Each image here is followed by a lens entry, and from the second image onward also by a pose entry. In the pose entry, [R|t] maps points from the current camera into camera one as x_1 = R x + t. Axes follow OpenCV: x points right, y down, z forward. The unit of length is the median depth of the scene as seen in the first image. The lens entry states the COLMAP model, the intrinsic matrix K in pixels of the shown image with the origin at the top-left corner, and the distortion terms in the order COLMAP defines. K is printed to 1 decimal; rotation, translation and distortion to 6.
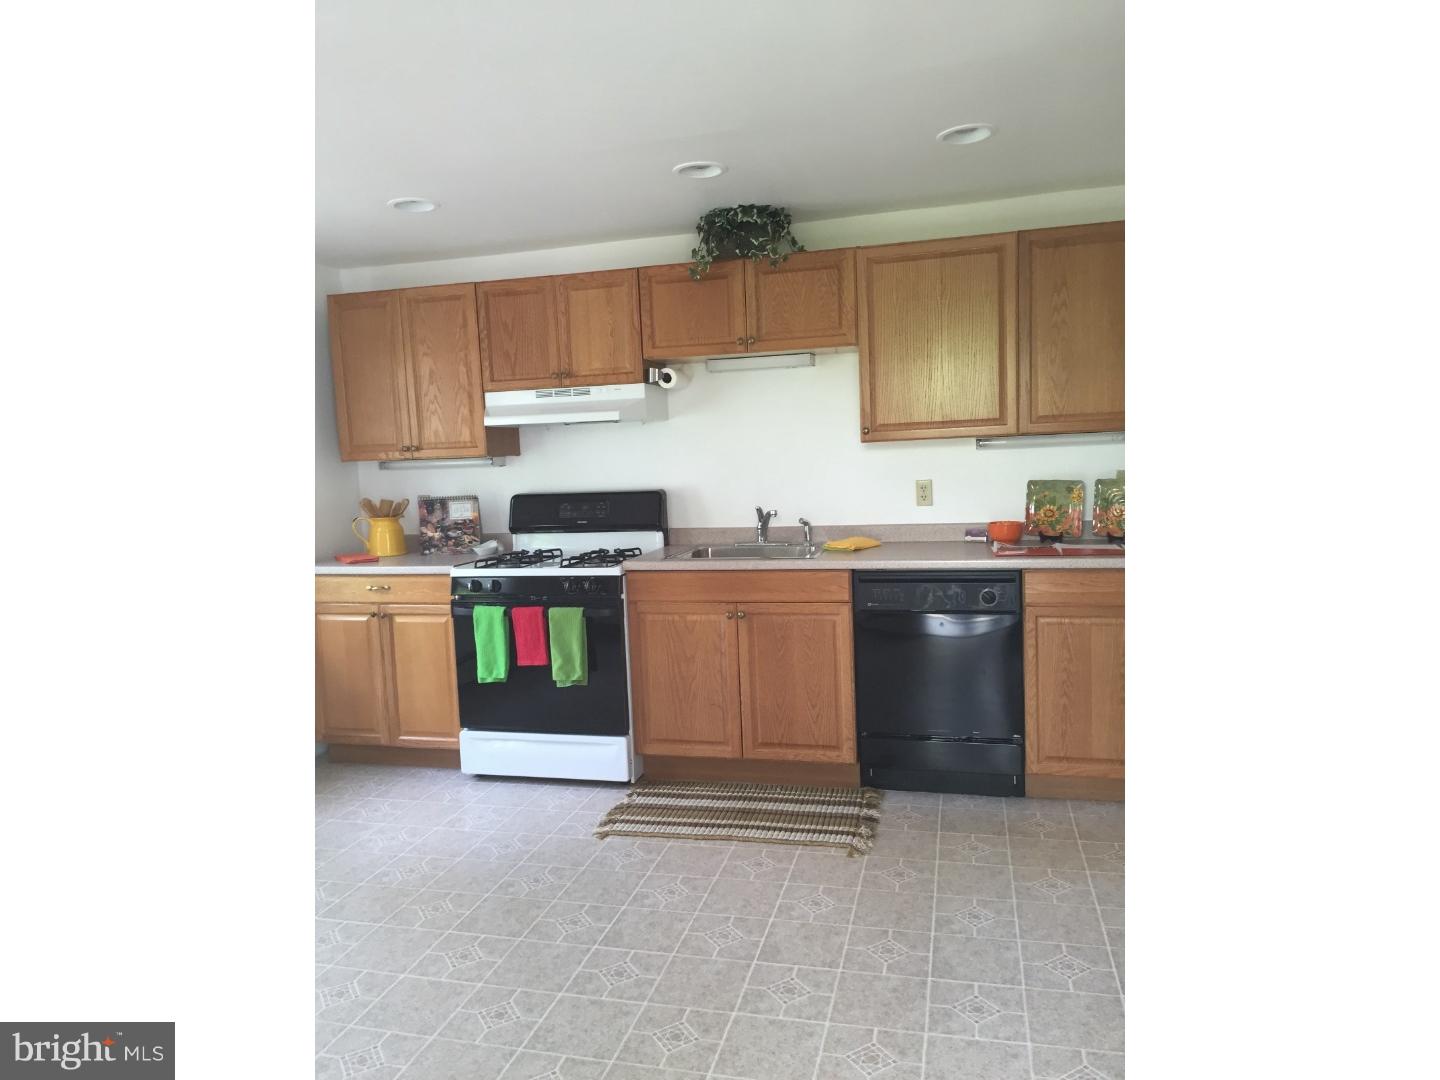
lens RADIAL K [[937.9, 0, 720.0], [0, 937.9, 540.0], [0, 0, 1]] dist [0.078738, -0.000781]
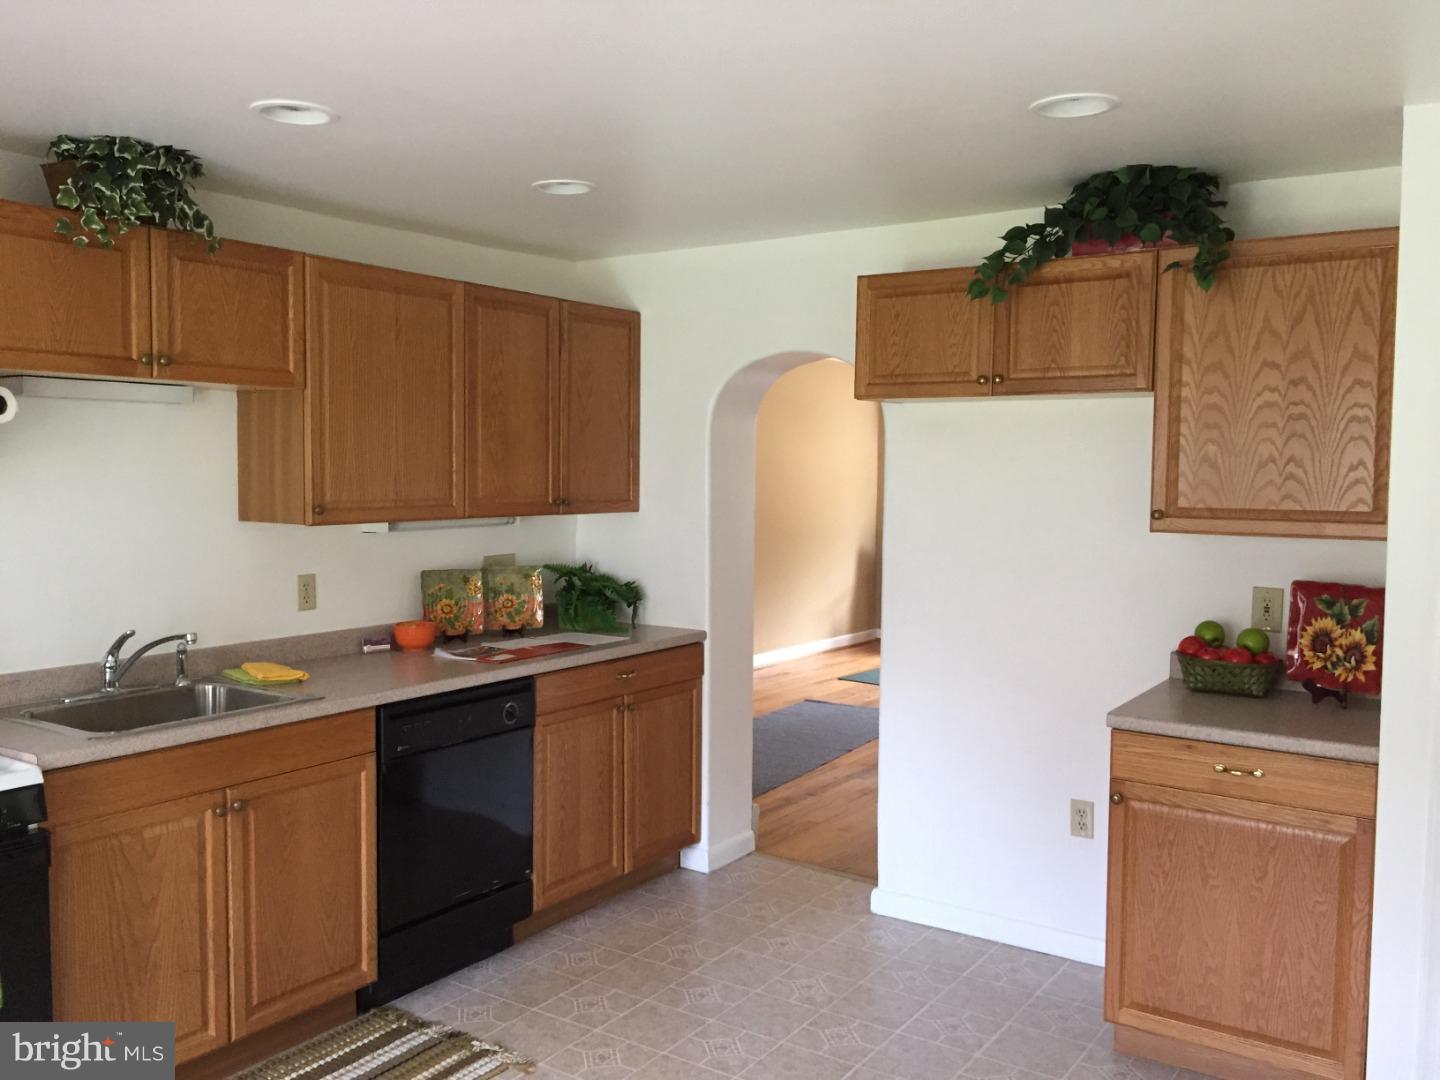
lens RADIAL K [[1237.1, 0, 720.0], [0, 1237.1, 540.0], [0, 0, 1]] dist [0.085945, -0.144103]
pose [[0.329680, -0.012985, 0.944003, -0.637383], [0.071891, 0.997347, -0.011389, -0.061298], [-0.941351, 0.071620, 0.329739, 0.412847]]
